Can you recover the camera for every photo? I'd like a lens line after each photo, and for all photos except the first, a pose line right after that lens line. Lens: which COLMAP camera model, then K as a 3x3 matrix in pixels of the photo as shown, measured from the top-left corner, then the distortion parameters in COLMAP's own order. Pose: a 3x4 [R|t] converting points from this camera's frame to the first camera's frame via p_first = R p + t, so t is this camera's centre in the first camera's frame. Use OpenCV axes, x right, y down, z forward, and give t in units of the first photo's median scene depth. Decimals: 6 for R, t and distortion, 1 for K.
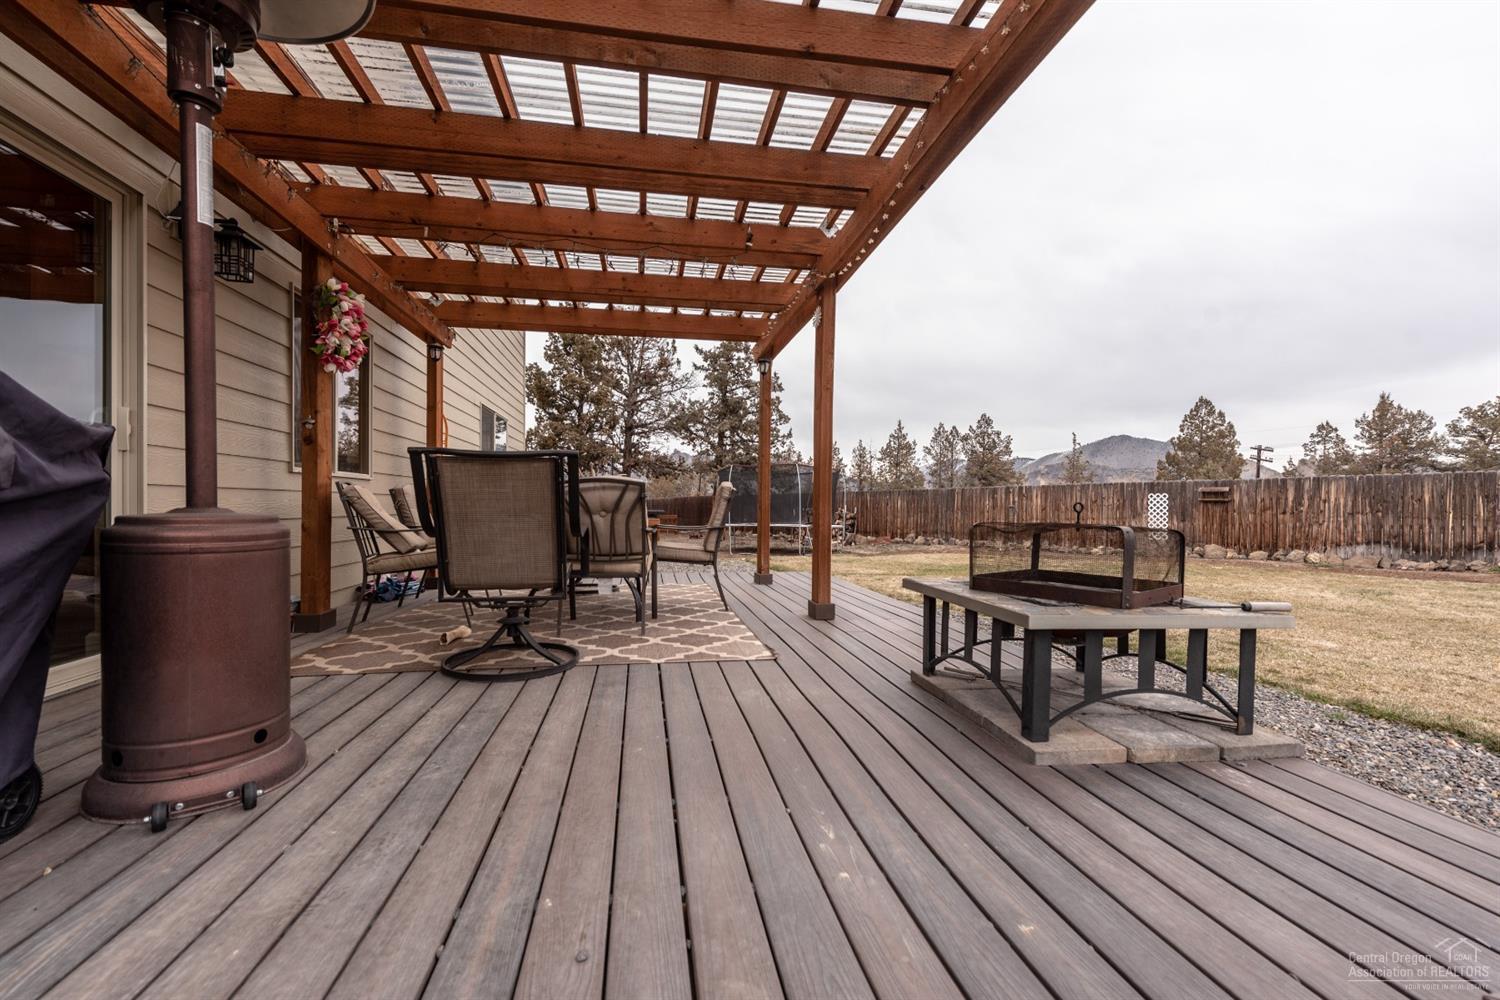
lens RADIAL K [[639.4, 0, 750.4], [0, 639.4, 505.3], [0, 0, 1]] dist [0.001845, 0.000111]
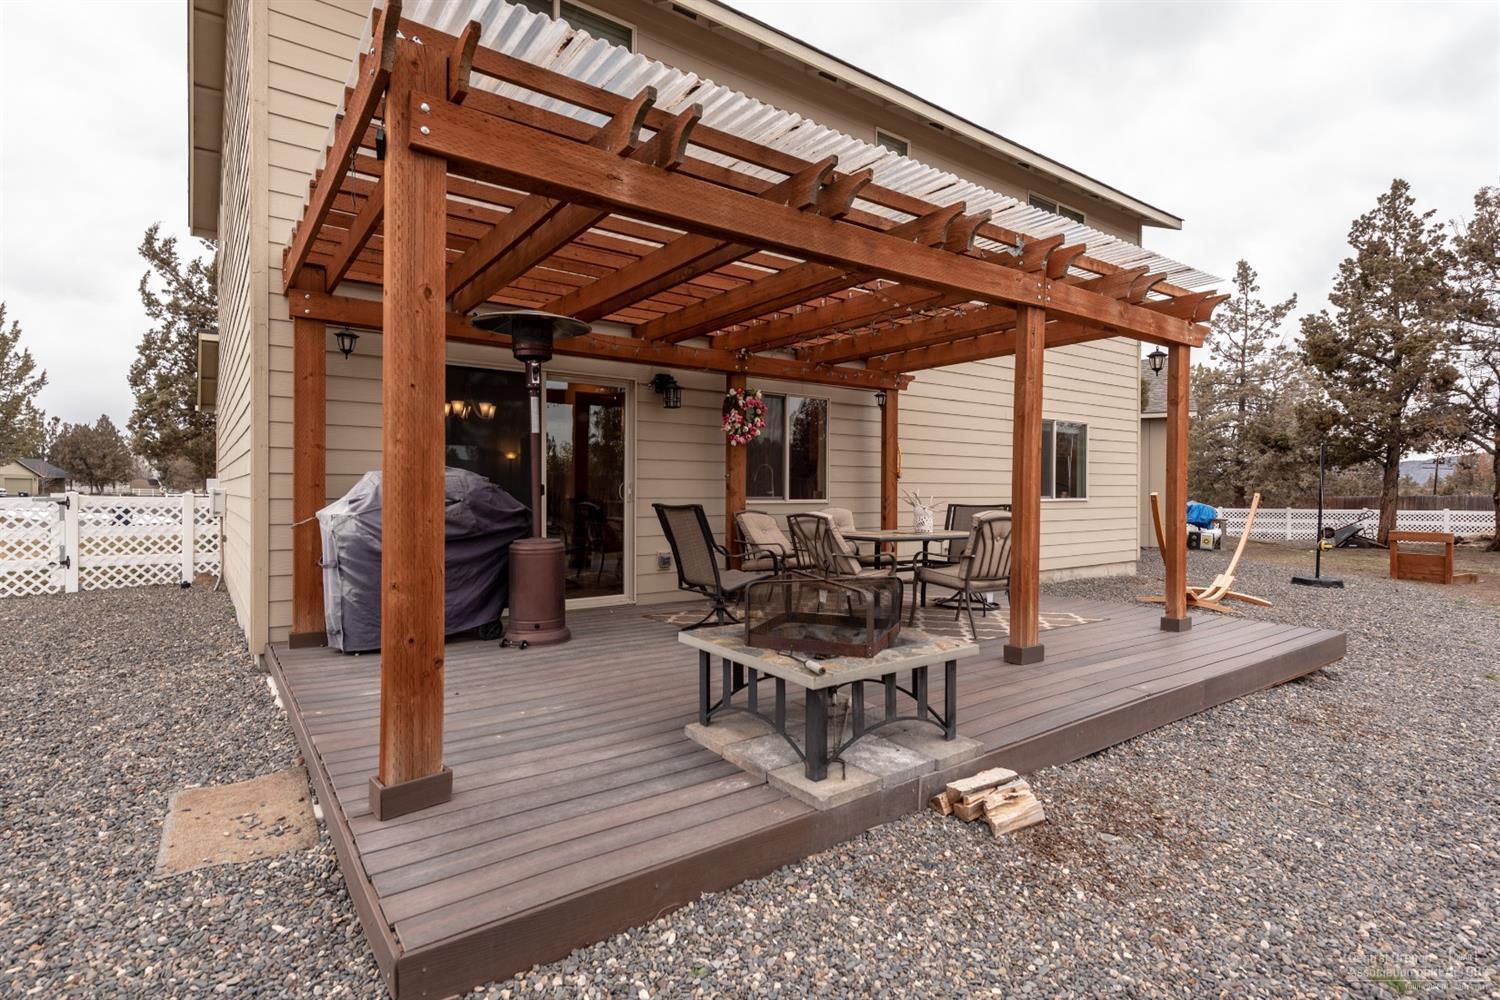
lens RADIAL K [[753.0, 0, 750.3], [0, 753.0, 498.6], [0, 0, 1]] dist [-0.001166, -0.000039]
pose [[0.451184, -0.000634, -0.892431, 2.204203], [-0.003622, 0.999990, -0.002542, -0.138548], [0.892424, 0.004380, 0.451177, 0.386946]]
